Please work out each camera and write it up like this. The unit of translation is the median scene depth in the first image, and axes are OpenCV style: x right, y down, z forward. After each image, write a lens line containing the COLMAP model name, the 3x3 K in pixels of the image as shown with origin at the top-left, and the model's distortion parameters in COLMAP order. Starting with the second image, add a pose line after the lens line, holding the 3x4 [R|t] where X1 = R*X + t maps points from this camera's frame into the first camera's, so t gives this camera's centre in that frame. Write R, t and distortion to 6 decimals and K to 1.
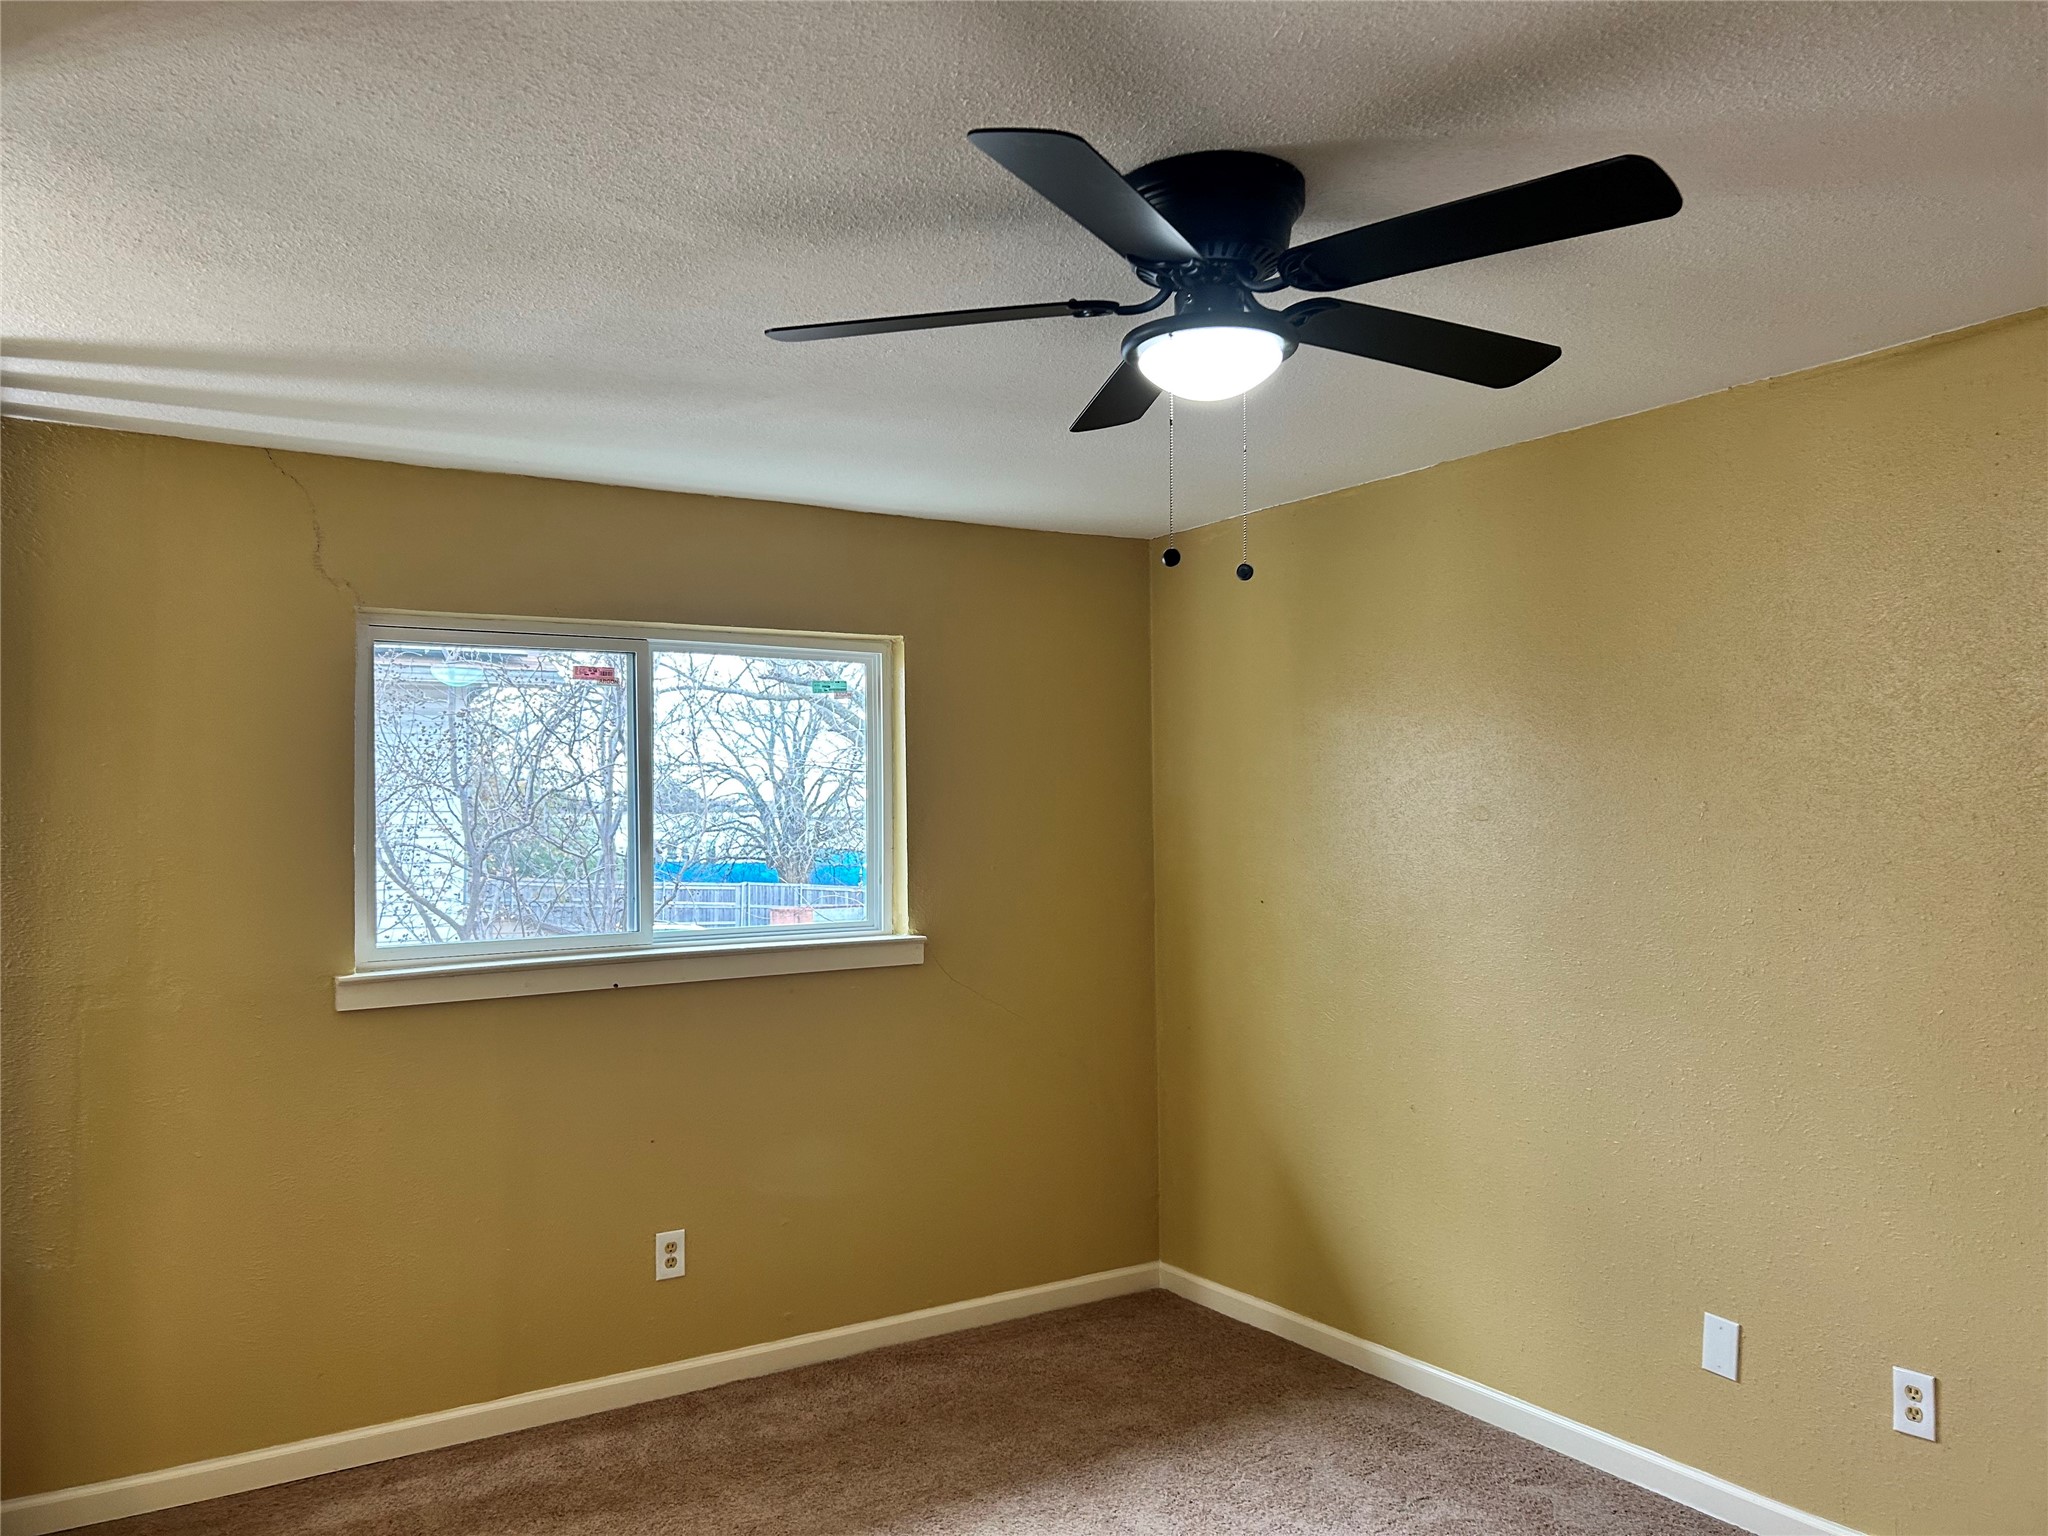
lens RADIAL K [[1541.8, 0, 1031.4], [0, 1541.8, 765.8], [0, 0, 1]] dist [0.091902, -0.096610]
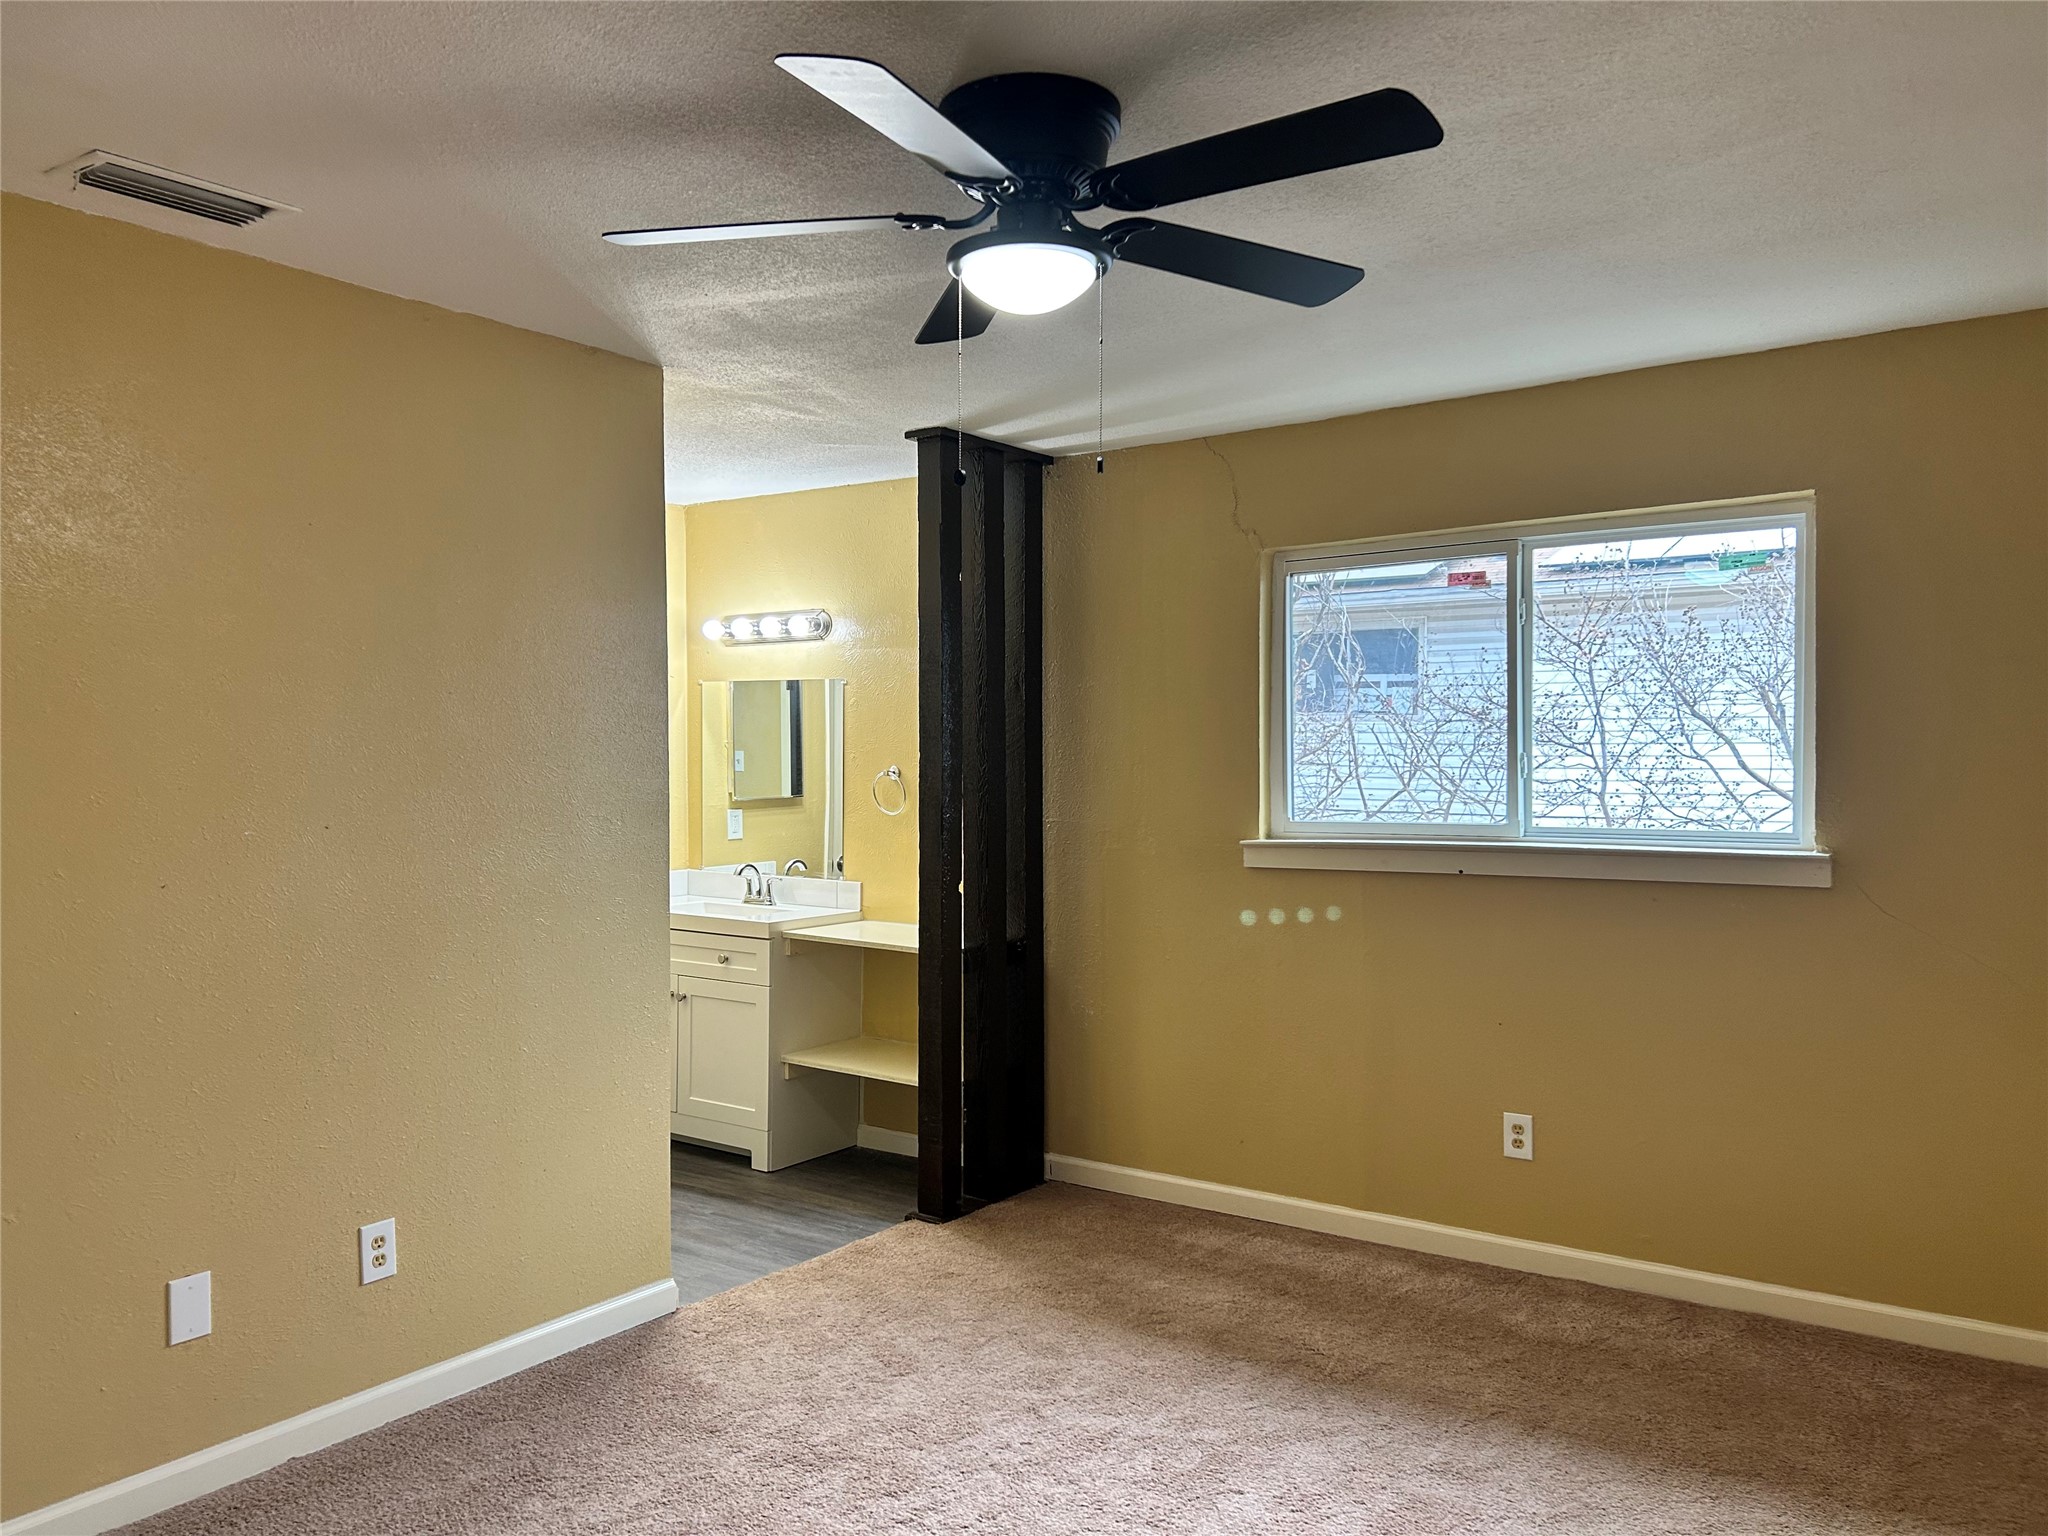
lens RADIAL K [[1541.8, 0, 1031.4], [0, 1541.8, 765.8], [0, 0, 1]] dist [0.091902, -0.096610]
pose [[0.379472, 0.017823, -0.925032, 0.607049], [0.037302, 0.998707, 0.034544, 0.021109], [0.924451, -0.047614, 0.378316, 0.328594]]
